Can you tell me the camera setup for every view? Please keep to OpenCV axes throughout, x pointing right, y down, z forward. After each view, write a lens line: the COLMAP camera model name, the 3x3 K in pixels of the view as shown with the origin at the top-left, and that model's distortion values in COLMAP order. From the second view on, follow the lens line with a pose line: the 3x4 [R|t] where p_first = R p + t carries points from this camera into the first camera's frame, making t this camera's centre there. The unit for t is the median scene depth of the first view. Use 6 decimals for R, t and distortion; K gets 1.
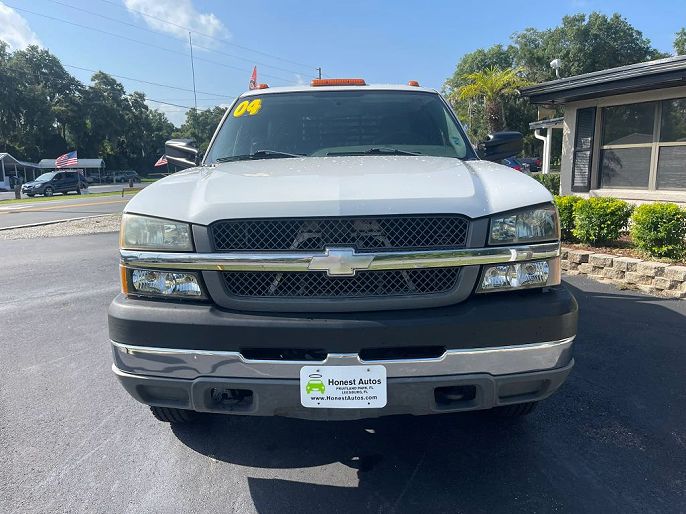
lens RADIAL K [[531.0, 0, 344.4], [0, 531.0, 259.0], [0, 0, 1]] dist [0.012436, -0.021263]
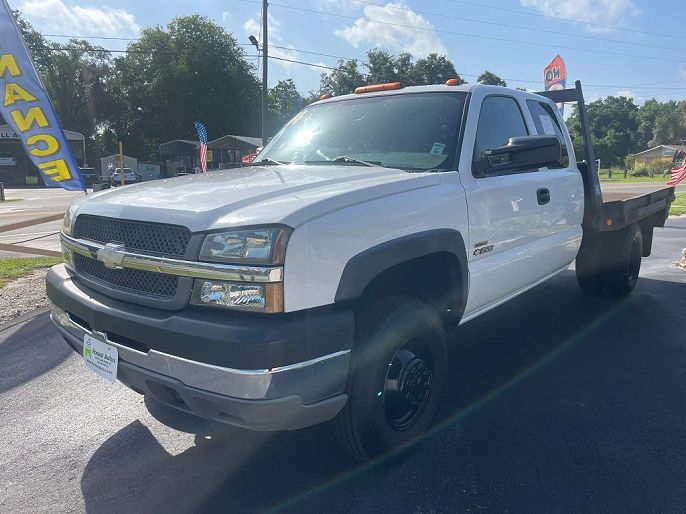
lens RADIAL K [[540.4, 0, 346.7], [0, 540.4, 258.9], [0, 0, 1]] dist [-0.003797, -0.026501]
pose [[0.739655, 0.128983, -0.660510, 1.154623], [-0.123124, 0.990832, 0.055611, -0.119281], [0.661627, 0.040192, 0.748755, 0.401372]]
